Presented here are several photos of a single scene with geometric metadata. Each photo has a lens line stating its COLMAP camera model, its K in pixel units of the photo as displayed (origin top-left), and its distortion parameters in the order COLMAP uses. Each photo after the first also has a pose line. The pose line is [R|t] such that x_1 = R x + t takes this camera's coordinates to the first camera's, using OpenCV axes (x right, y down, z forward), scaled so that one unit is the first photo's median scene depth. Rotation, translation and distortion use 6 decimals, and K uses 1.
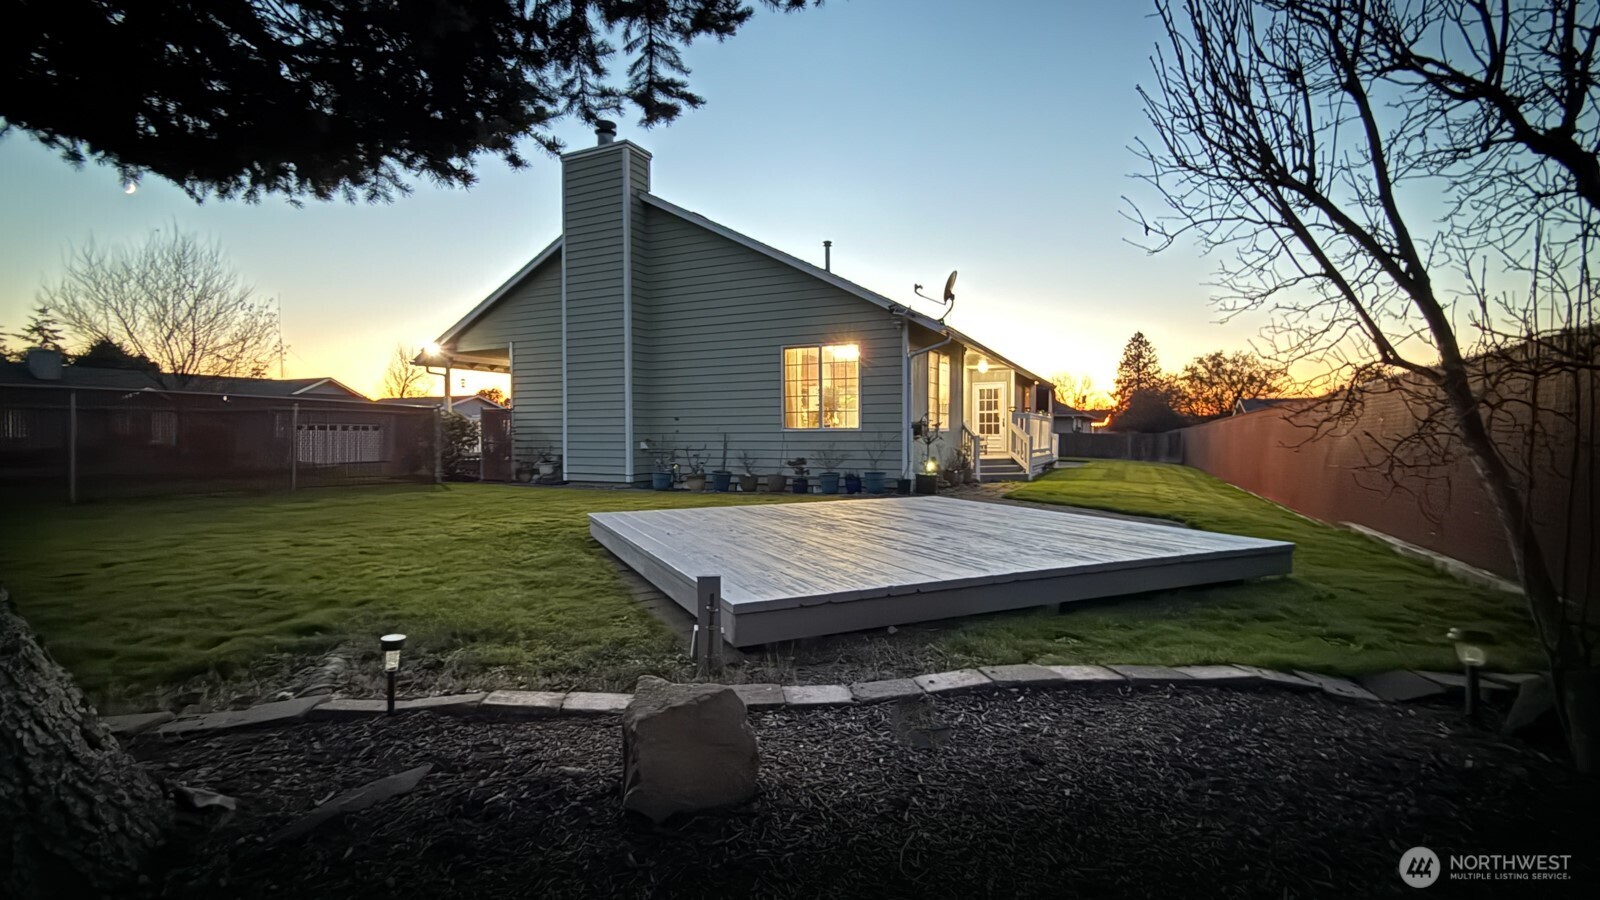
lens RADIAL K [[704.3, 0, 800.9], [0, 704.3, 448.2], [0, 0, 1]] dist [0.000821, 0.000018]
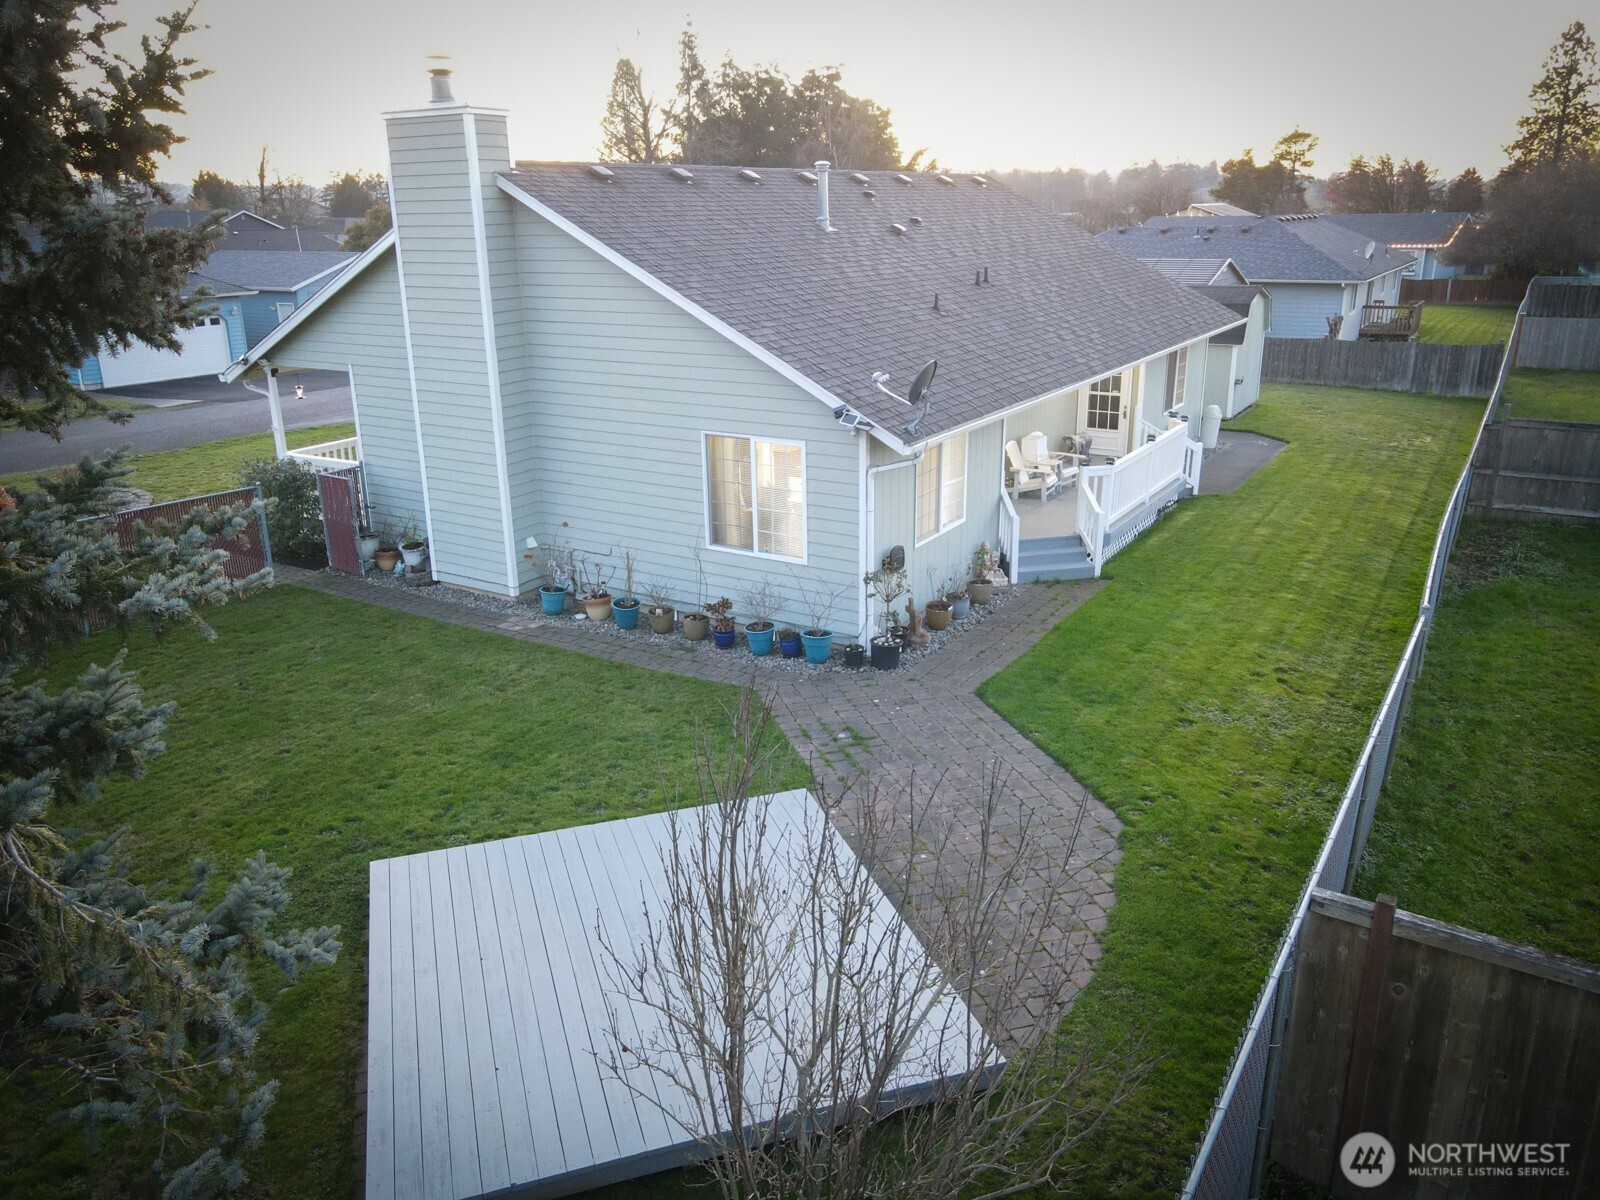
lens RADIAL K [[1181.2, 0, 798.9], [0, 1181.2, 599.0], [0, 0, 1]] dist [-0.026717, -0.001164]
pose [[0.993431, 0.026531, -0.111312, 0.169985], [0.008369, 0.953299, 0.301913, -0.284409], [0.114124, -0.300861, 0.946815, -0.122999]]
